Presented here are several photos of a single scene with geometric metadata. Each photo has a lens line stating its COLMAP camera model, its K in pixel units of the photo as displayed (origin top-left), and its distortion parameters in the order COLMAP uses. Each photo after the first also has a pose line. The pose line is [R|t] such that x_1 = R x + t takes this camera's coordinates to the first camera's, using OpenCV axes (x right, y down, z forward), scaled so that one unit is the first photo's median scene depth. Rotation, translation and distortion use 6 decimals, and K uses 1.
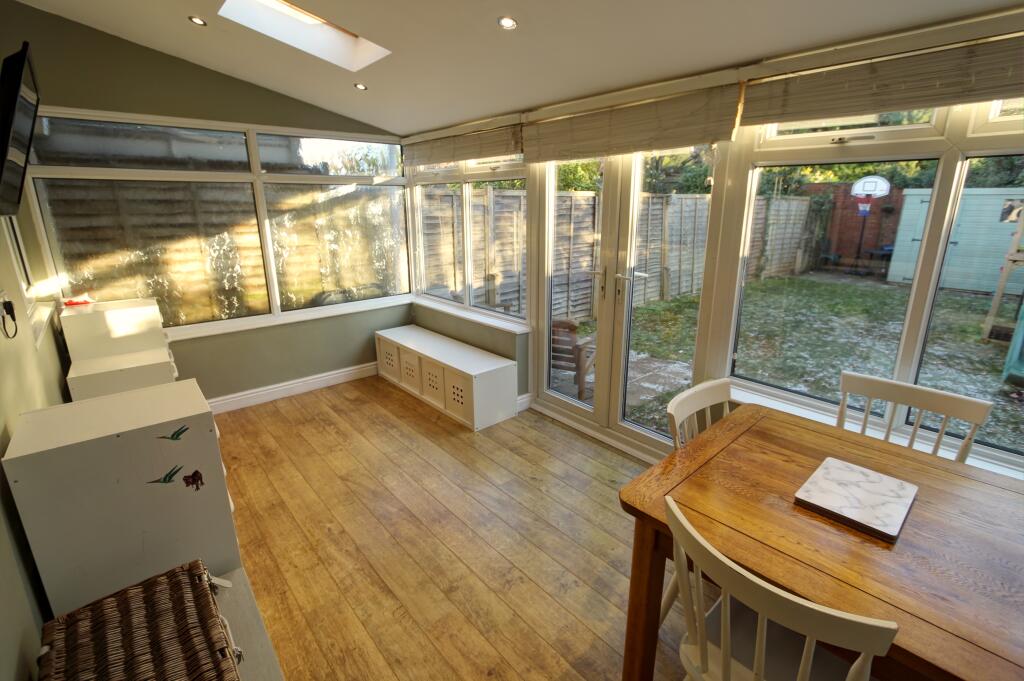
lens RADIAL K [[480.4, 0, 512.0], [0, 480.4, 340.5], [0, 0, 1]] dist [-0.008783, 0.001597]
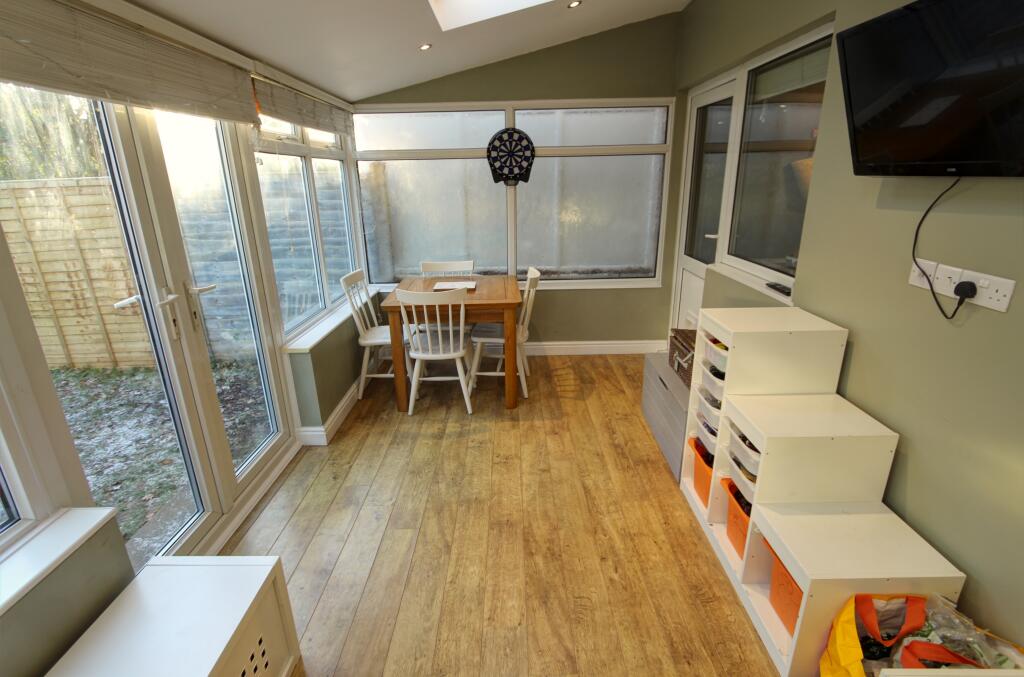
lens RADIAL K [[480.4, 0, 512.0], [0, 480.4, 338.5], [0, 0, 1]] dist [-0.008783, 0.001597]
pose [[-0.767557, -0.183935, 0.614023, -0.743425], [0.195595, 0.845043, 0.497640, -0.430180], [-0.610409, 0.502067, -0.612641, 1.552735]]
